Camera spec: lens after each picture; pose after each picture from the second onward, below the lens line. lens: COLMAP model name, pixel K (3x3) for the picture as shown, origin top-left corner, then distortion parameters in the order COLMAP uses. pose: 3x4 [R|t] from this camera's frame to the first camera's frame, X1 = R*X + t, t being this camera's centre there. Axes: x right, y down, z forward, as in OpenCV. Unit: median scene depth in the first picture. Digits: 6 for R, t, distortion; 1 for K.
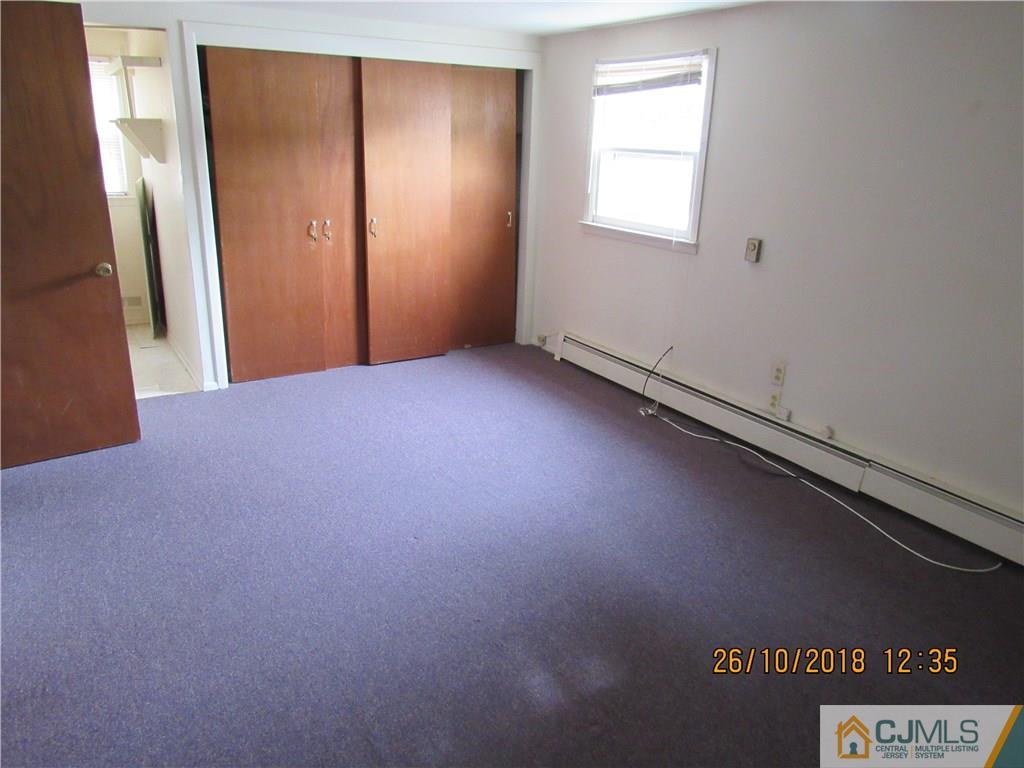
lens RADIAL K [[733.4, 0, 512.0], [0, 733.4, 384.0], [0, 0, 1]] dist [-0.012164, -0.000978]
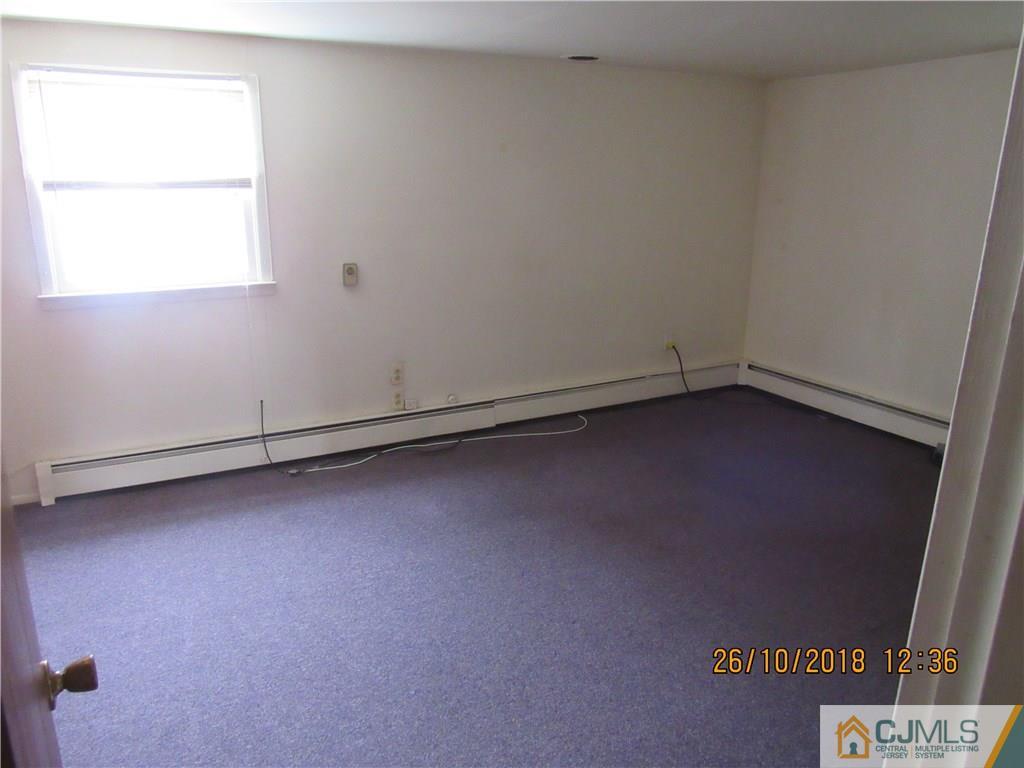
lens RADIAL K [[733.4, 0, 512.0], [0, 733.4, 384.0], [0, 0, 1]] dist [-0.012164, -0.000978]
pose [[0.050071, -0.309383, 0.949618, -0.696830], [0.305477, 0.909989, 0.280365, -0.258944], [-0.950882, 0.276049, 0.140073, 0.656641]]
